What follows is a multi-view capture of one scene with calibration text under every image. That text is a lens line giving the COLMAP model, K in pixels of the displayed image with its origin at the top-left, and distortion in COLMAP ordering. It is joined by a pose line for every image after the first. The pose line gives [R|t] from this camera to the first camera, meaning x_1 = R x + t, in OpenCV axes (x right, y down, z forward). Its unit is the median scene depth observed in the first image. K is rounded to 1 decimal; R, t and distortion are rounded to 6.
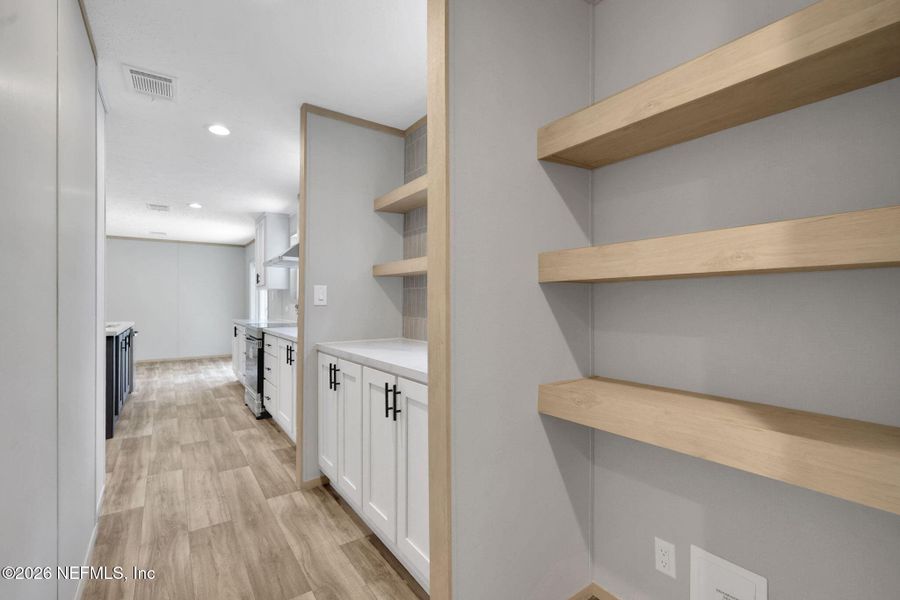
lens RADIAL K [[412.5, 0, 448.1], [0, 412.5, 302.4], [0, 0, 1]] dist [-0.030057, 0.000486]
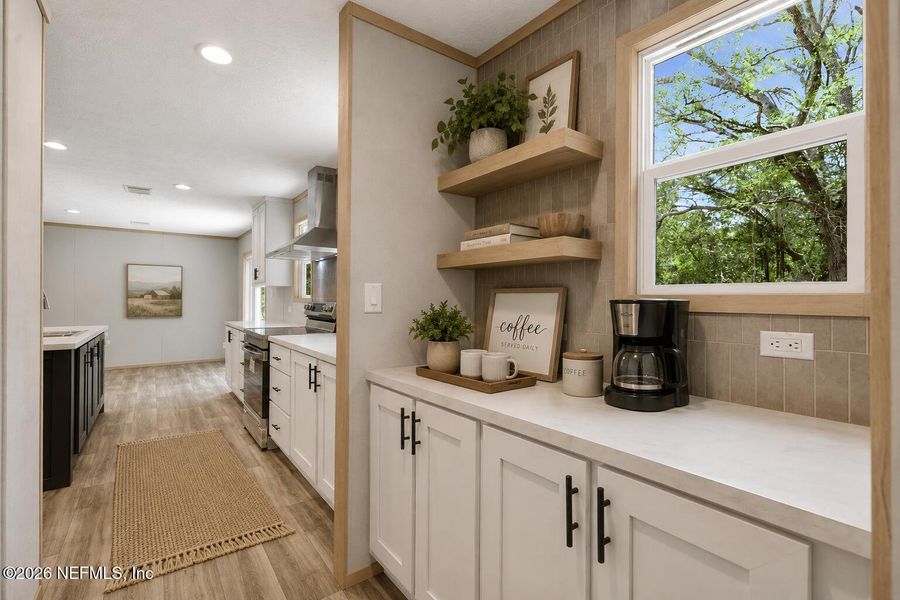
lens RADIAL K [[412.5, 0, 453.7], [0, 412.5, 295.8], [0, 0, 1]] dist [-0.030057, 0.000486]
pose [[0.999443, -0.002413, 0.033277, -0.117375], [0.002630, 0.999975, -0.006490, -0.008959], [-0.033260, 0.006574, 0.999425, 0.191916]]
